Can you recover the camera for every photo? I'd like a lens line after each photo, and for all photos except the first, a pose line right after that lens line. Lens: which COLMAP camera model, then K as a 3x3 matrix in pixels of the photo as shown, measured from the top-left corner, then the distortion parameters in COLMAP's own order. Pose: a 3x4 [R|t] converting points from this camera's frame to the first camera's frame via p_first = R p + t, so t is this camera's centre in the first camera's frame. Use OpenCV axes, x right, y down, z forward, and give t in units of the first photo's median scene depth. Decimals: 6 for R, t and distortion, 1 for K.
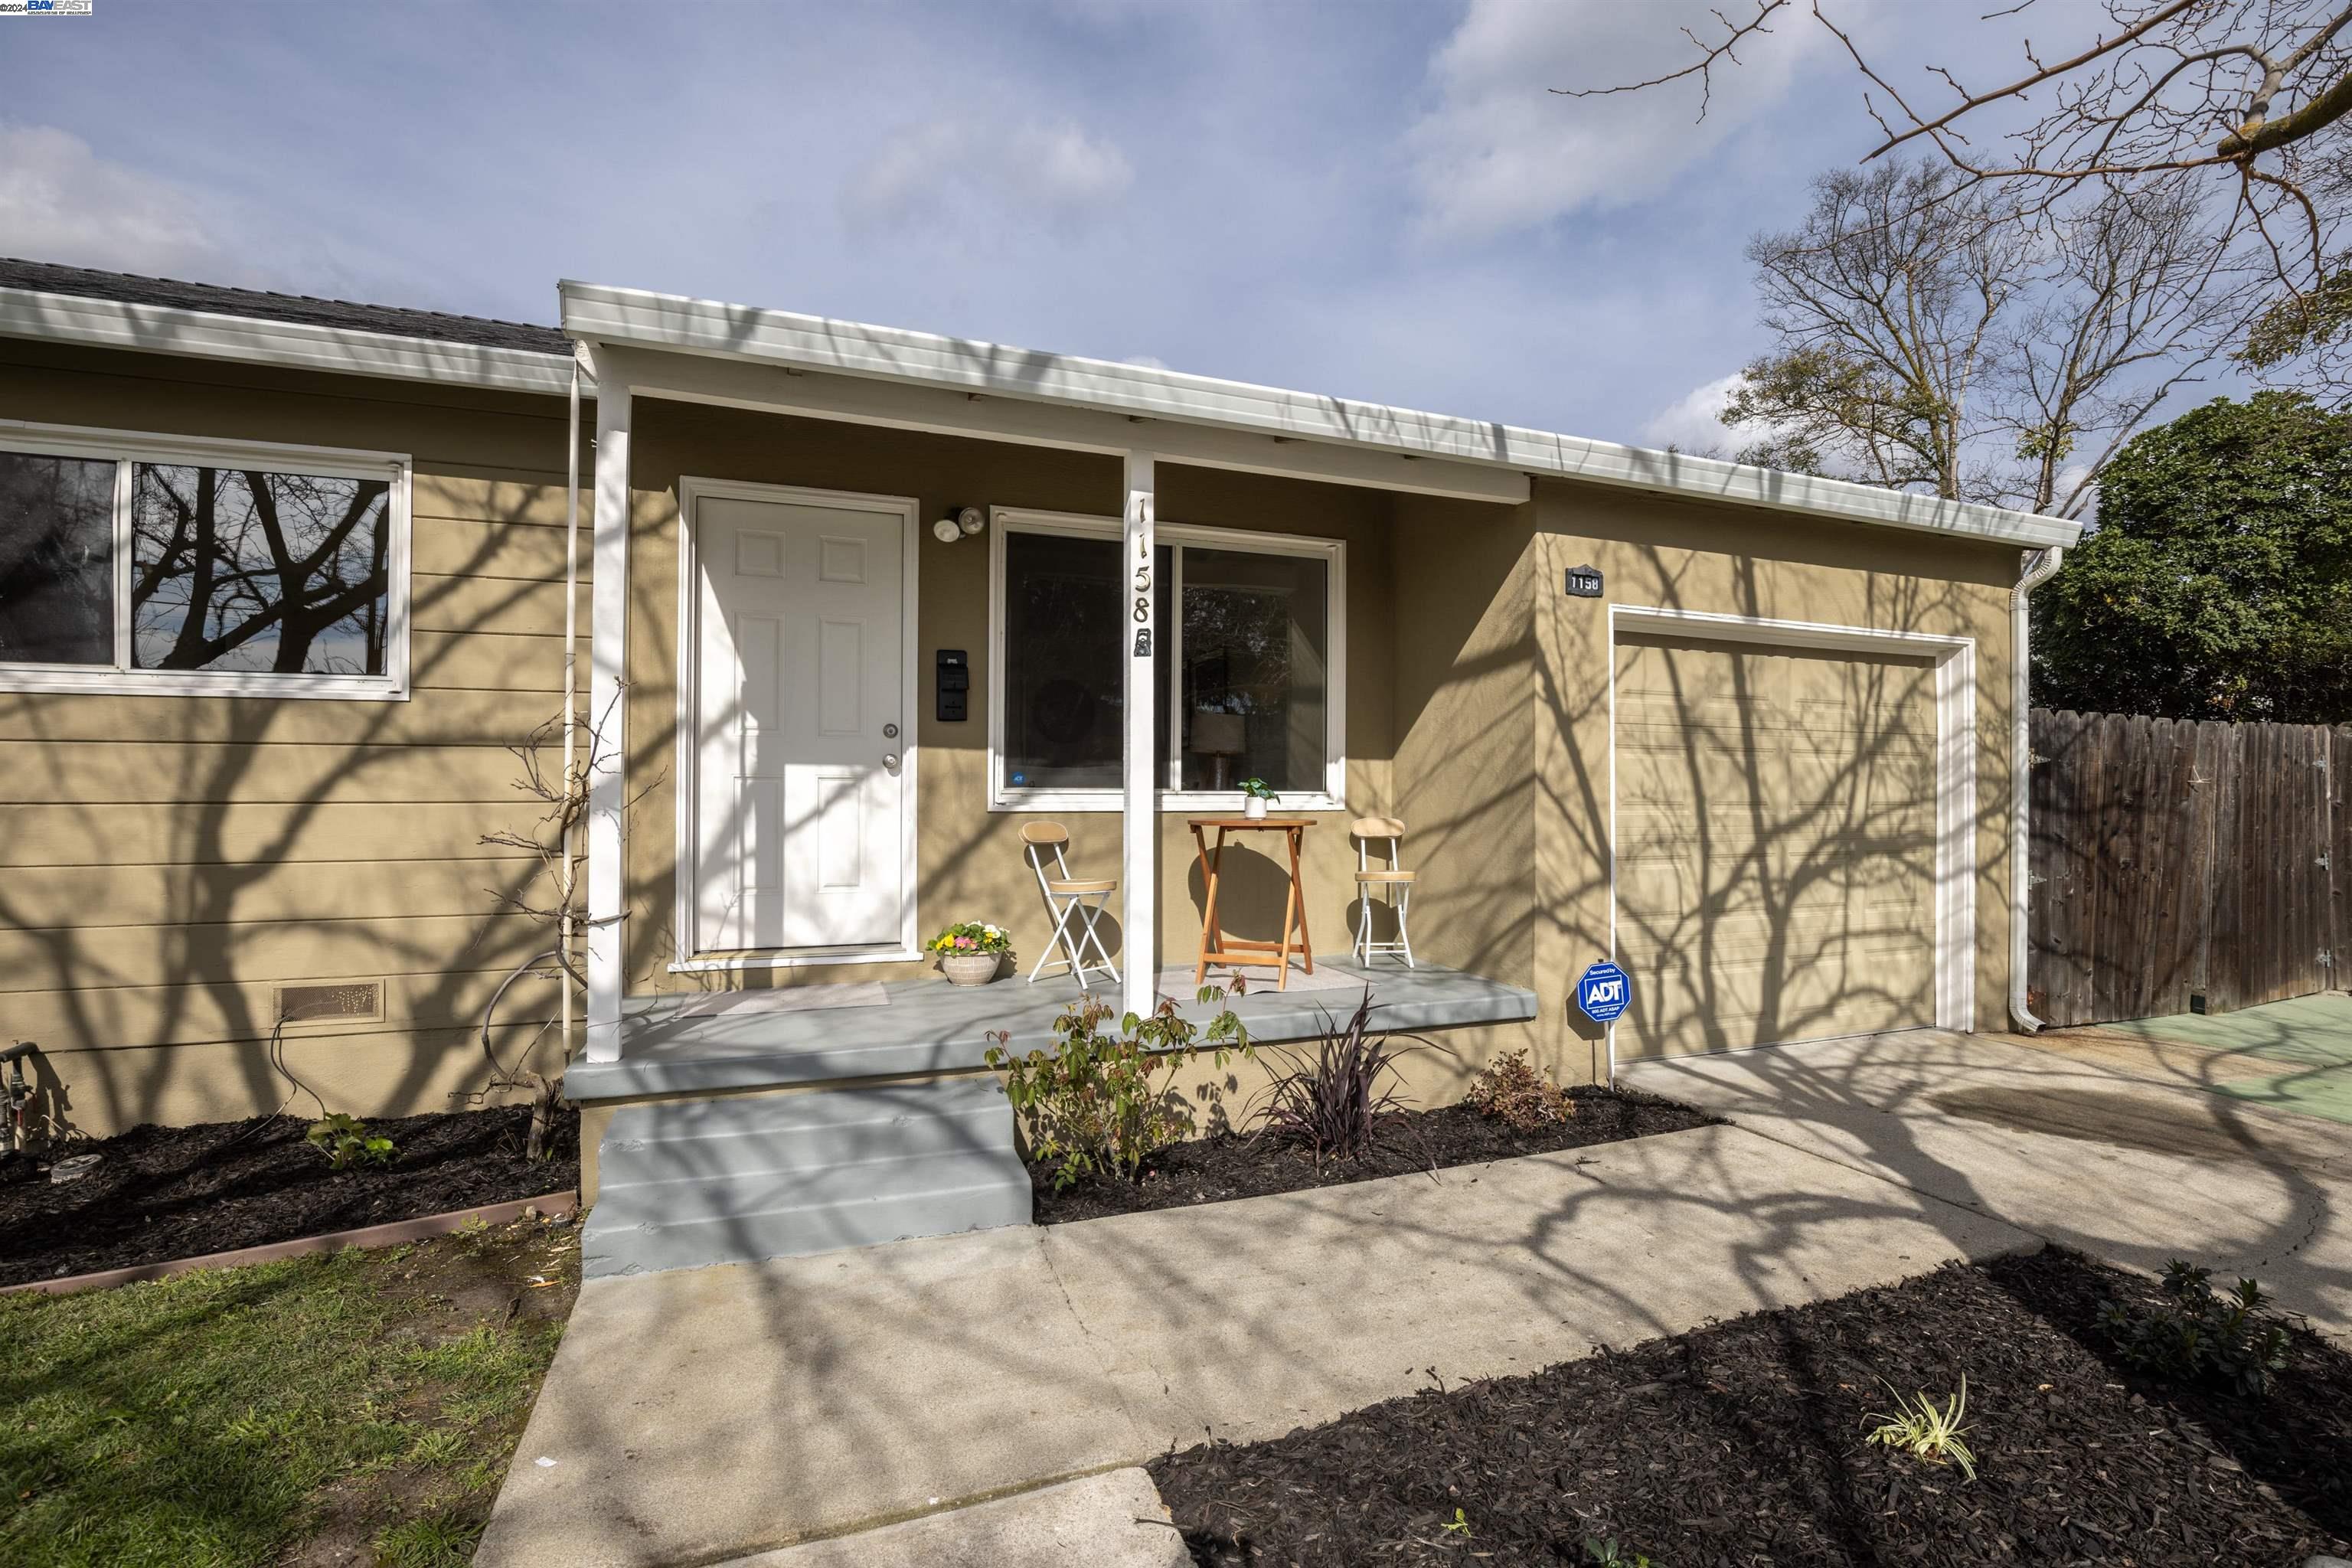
lens RADIAL K [[1085.0, 0, 1202.7], [0, 1085.0, 789.9], [0, 0, 1]] dist [-0.047012, 0.014288]
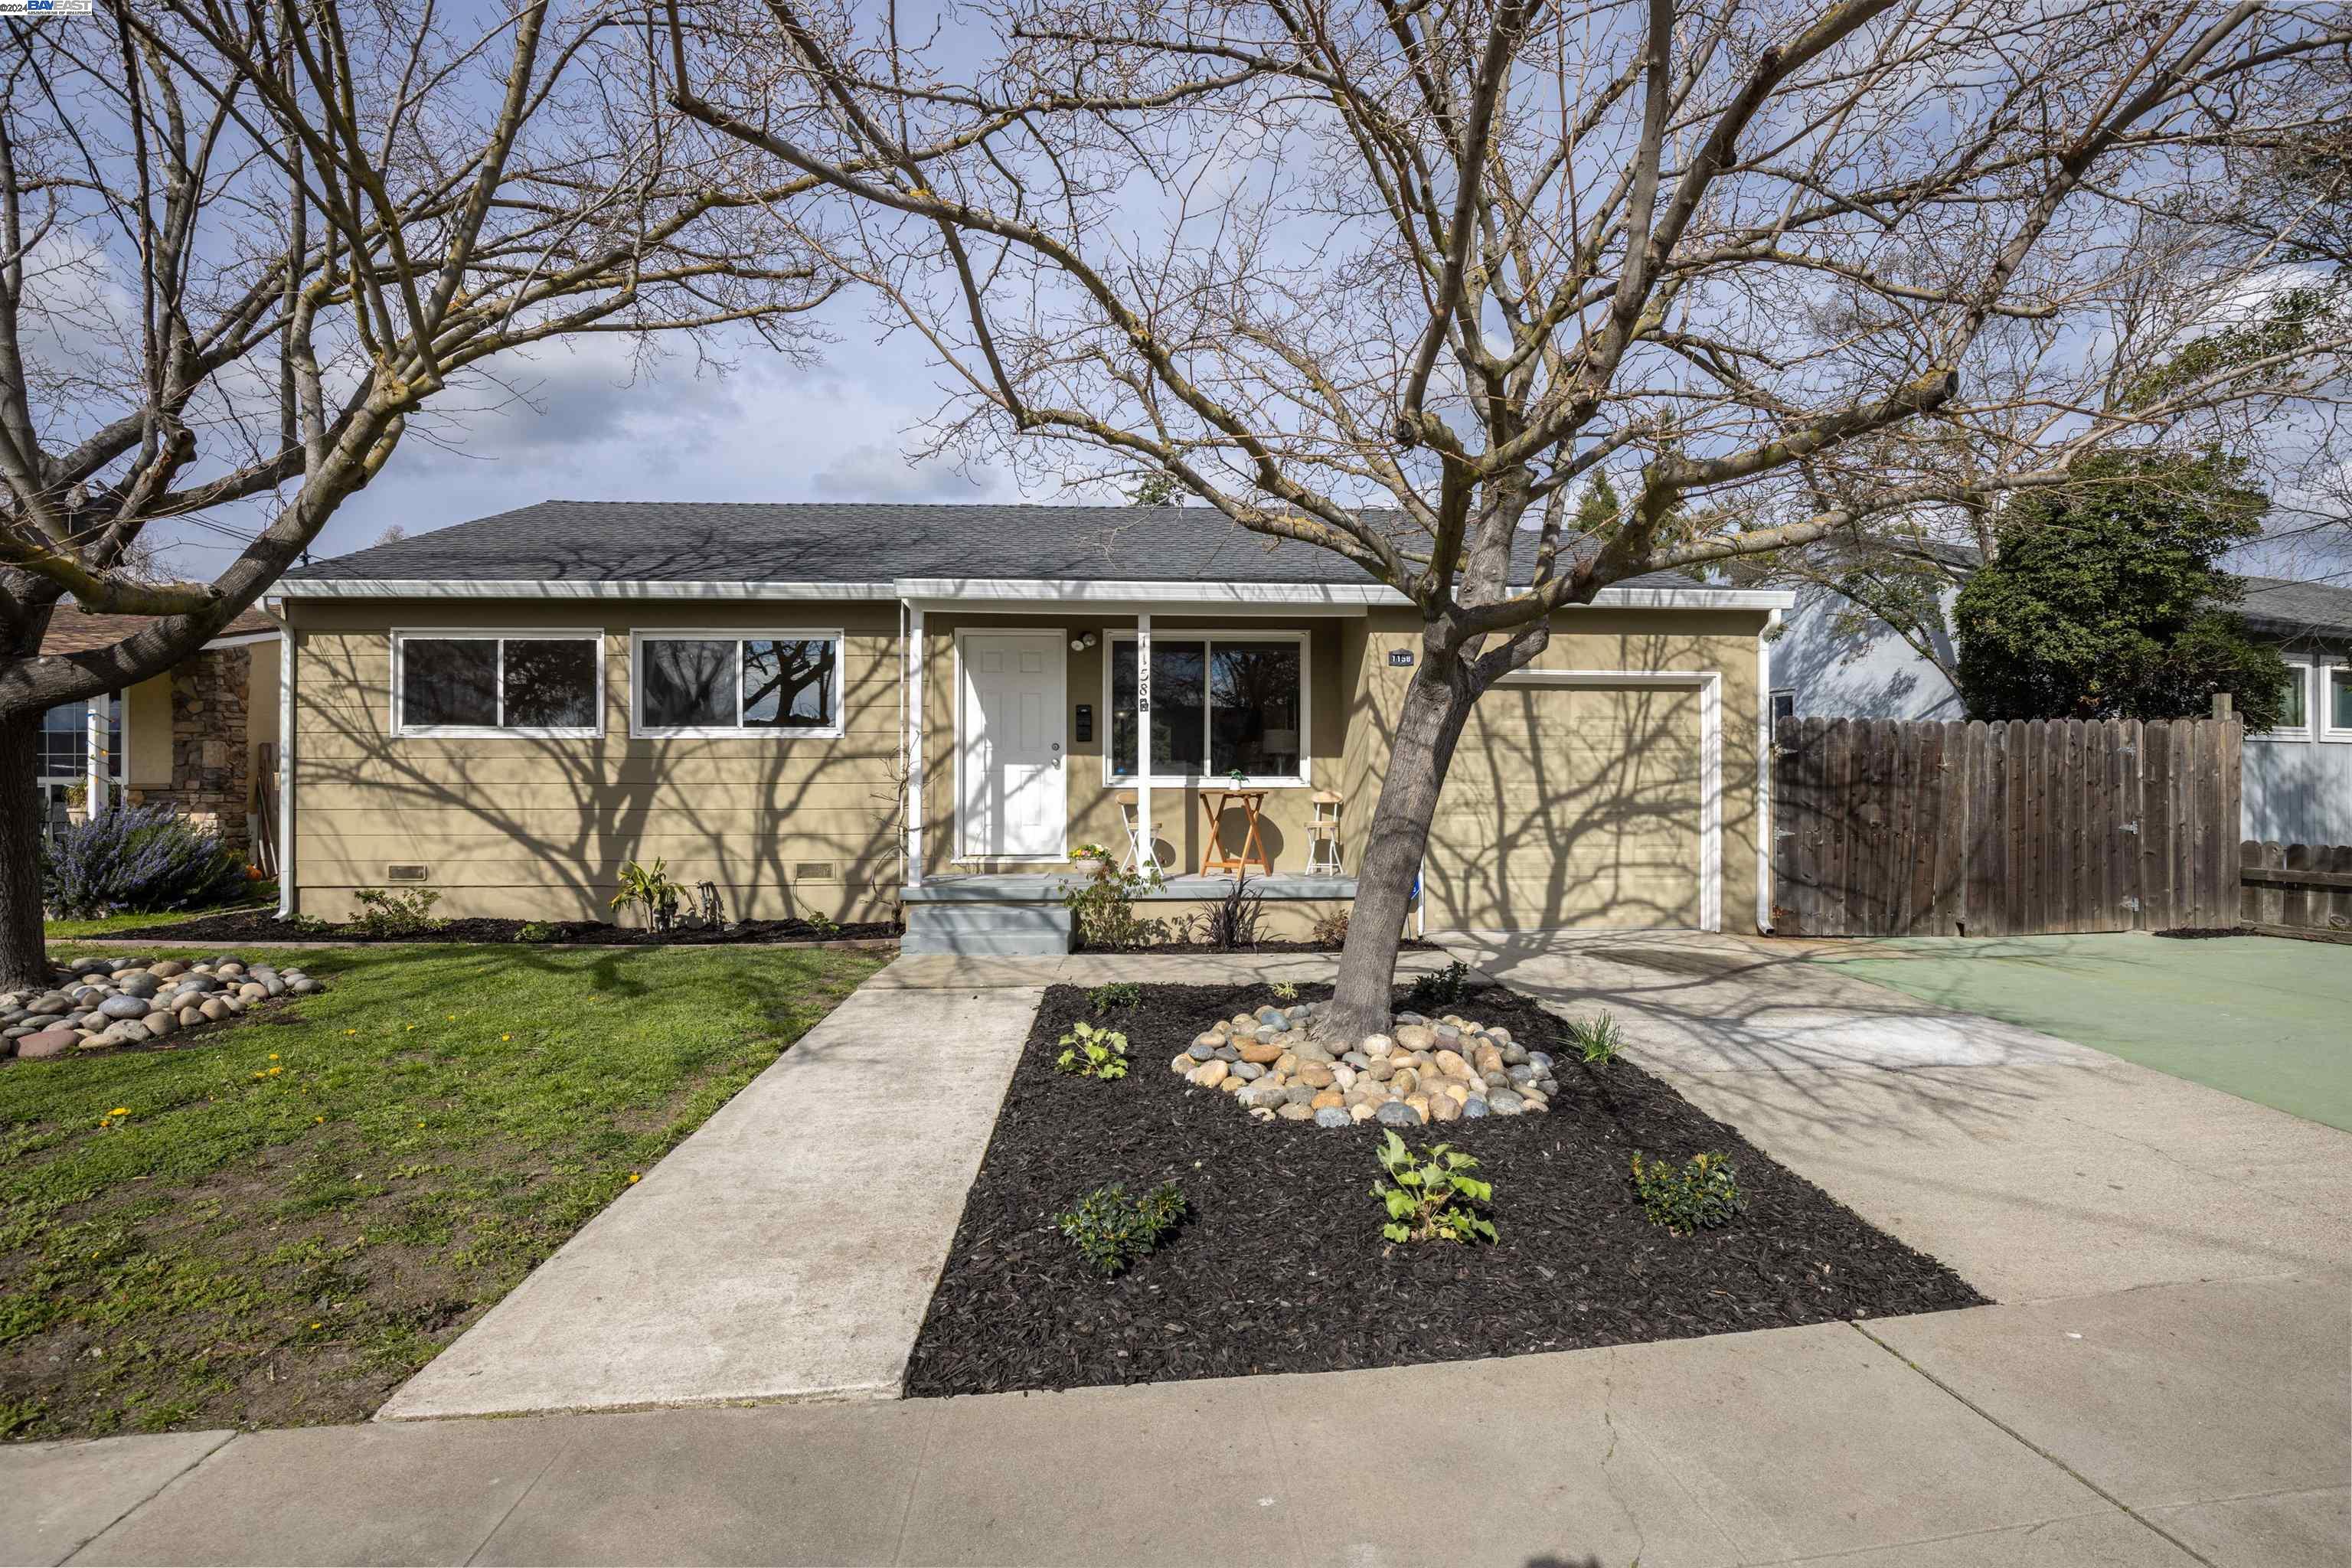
lens RADIAL K [[1077.7, 0, 1207.0], [0, 1077.7, 789.6], [0, 0, 1]] dist [-0.024915, -0.000104]
pose [[0.950119, -0.003474, -0.311870, 0.542759], [0.005133, 0.999977, 0.004499, 0.015162], [0.311847, -0.005876, 0.950114, -0.722566]]
